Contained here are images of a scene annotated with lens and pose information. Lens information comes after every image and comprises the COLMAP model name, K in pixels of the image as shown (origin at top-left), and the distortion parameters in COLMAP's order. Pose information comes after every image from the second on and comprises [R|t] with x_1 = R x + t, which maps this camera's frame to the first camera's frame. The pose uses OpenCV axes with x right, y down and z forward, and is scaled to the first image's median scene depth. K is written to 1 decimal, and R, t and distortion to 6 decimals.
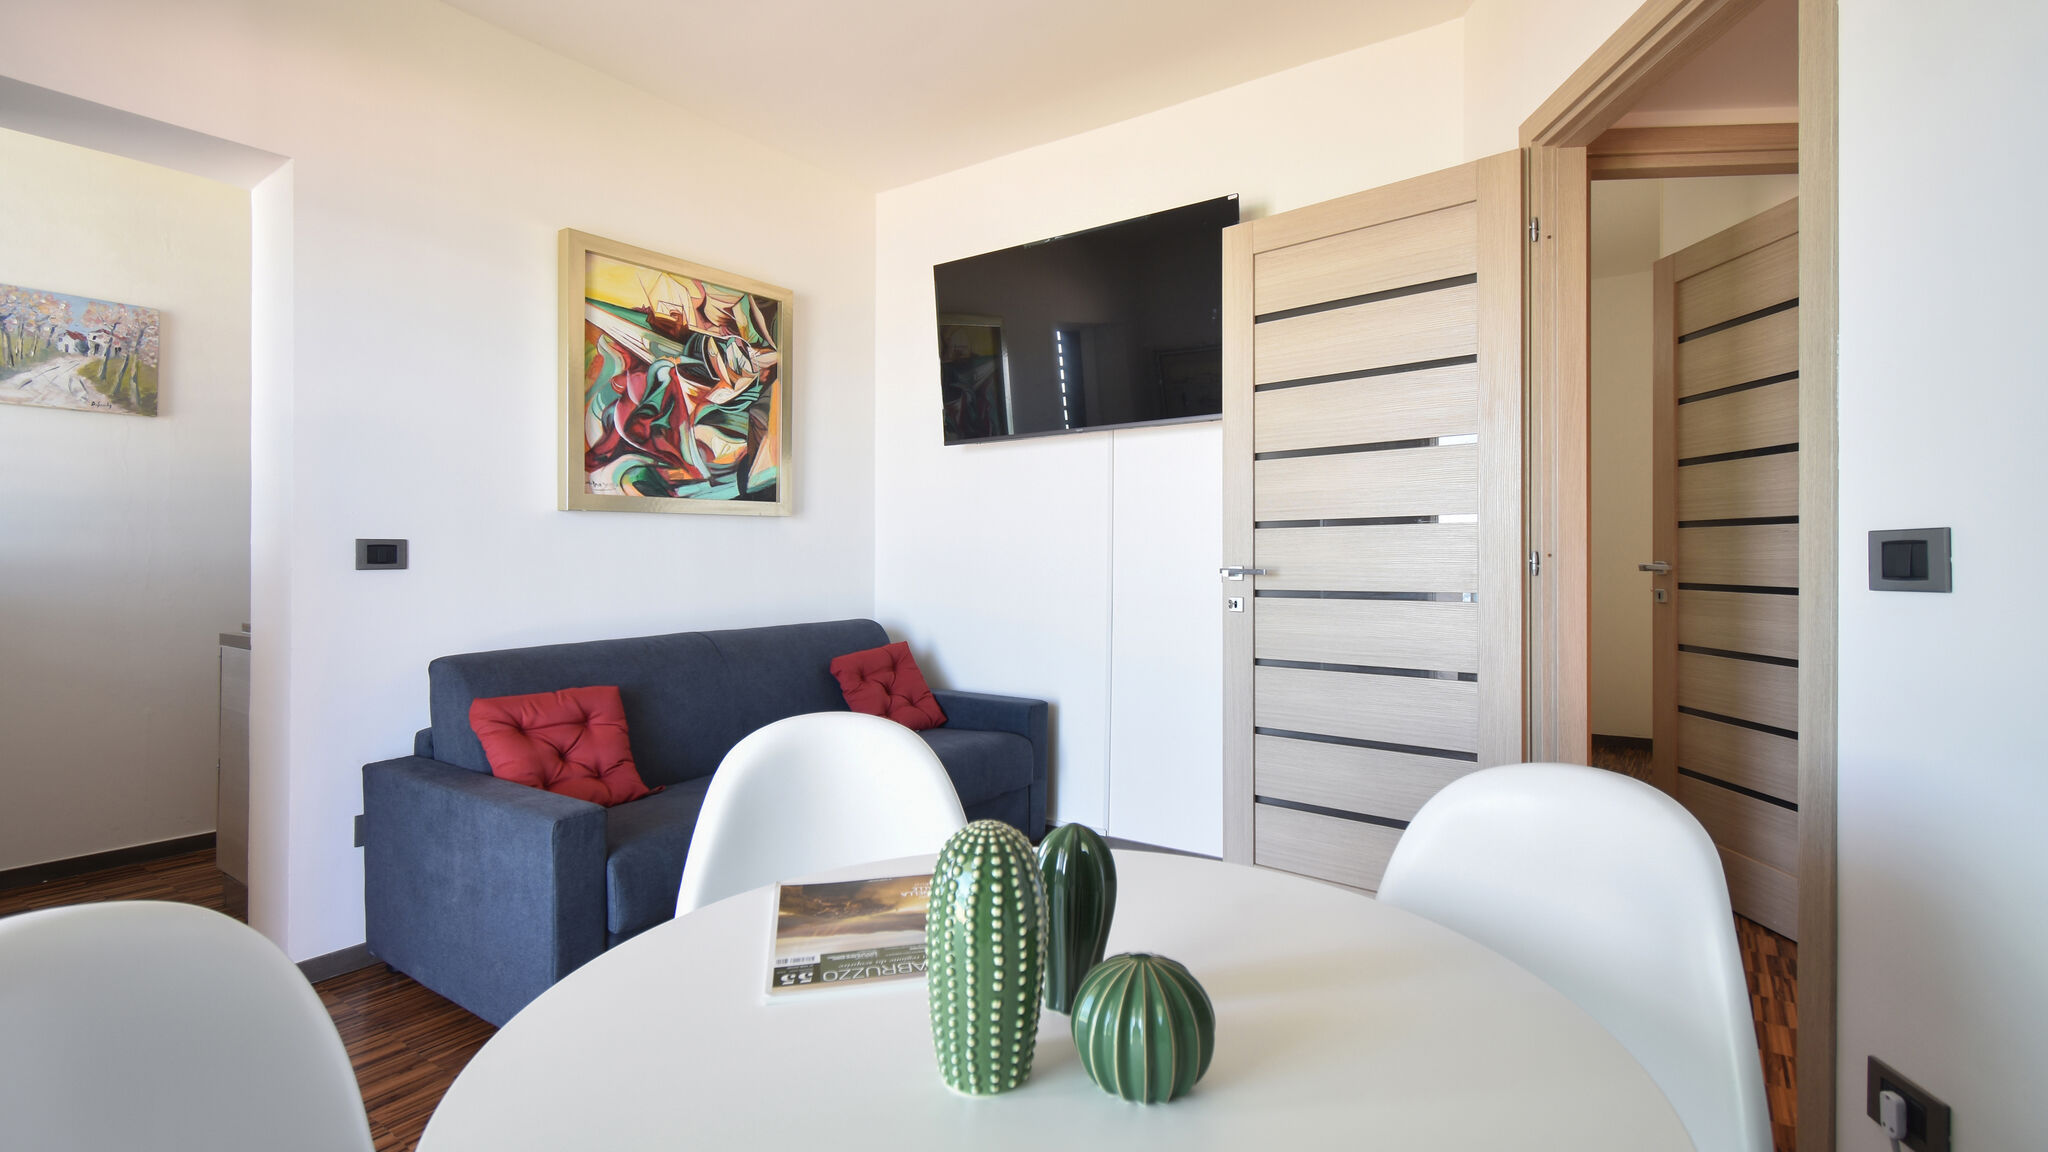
lens RADIAL K [[992.4, 0, 1060.9], [0, 992.4, 505.3], [0, 0, 1]] dist [-0.001444, -0.000177]
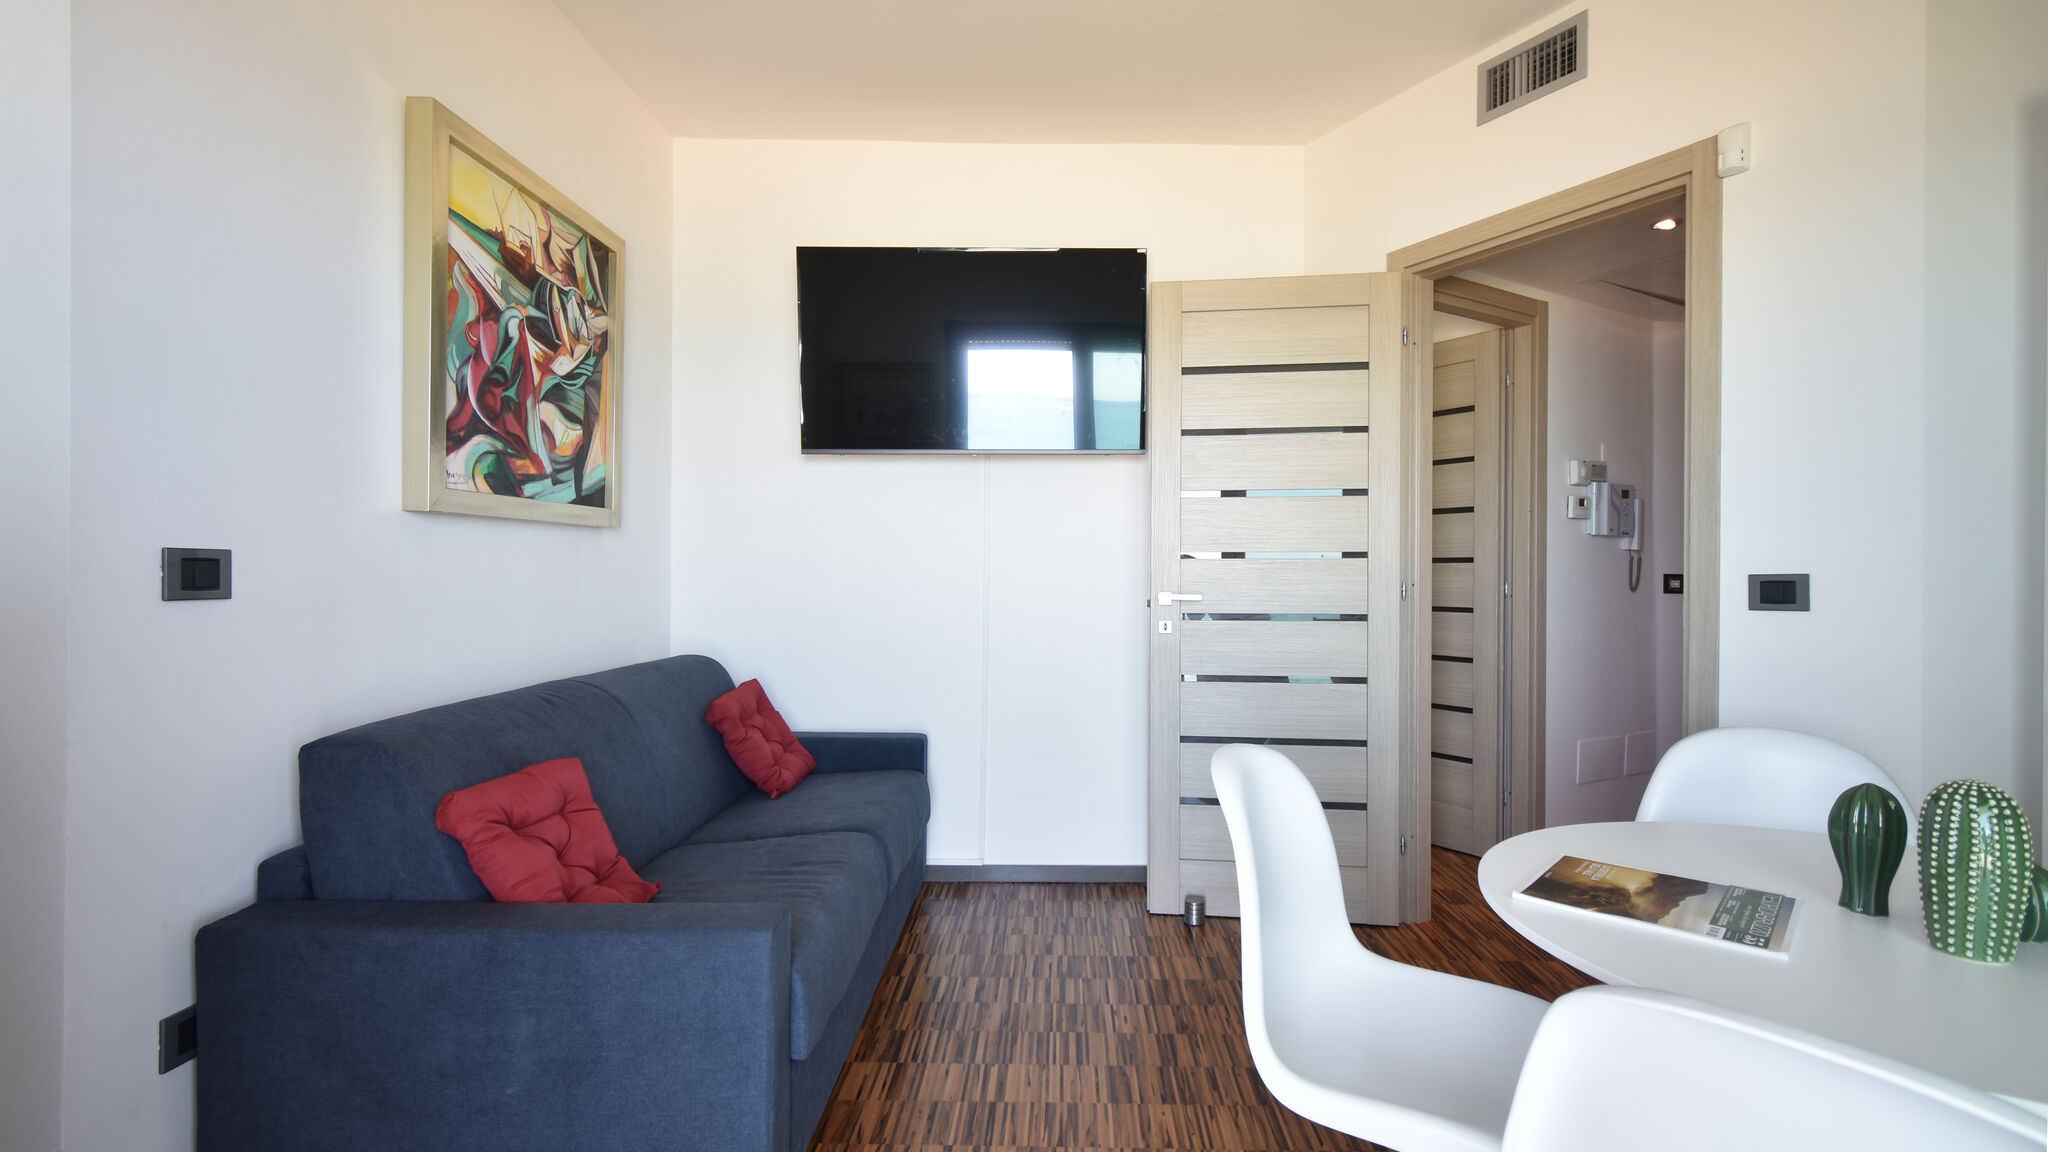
lens RADIAL K [[971.4, 0, 1112.5], [0, 971.4, 553.6], [0, 0, 1]] dist [-0.000108, -0.000052]
pose [[0.793757, 0.022377, 0.607823, -0.477038], [-0.041394, 0.998993, 0.017279, 0.002961], [-0.606824, -0.038876, 0.793885, 0.159659]]
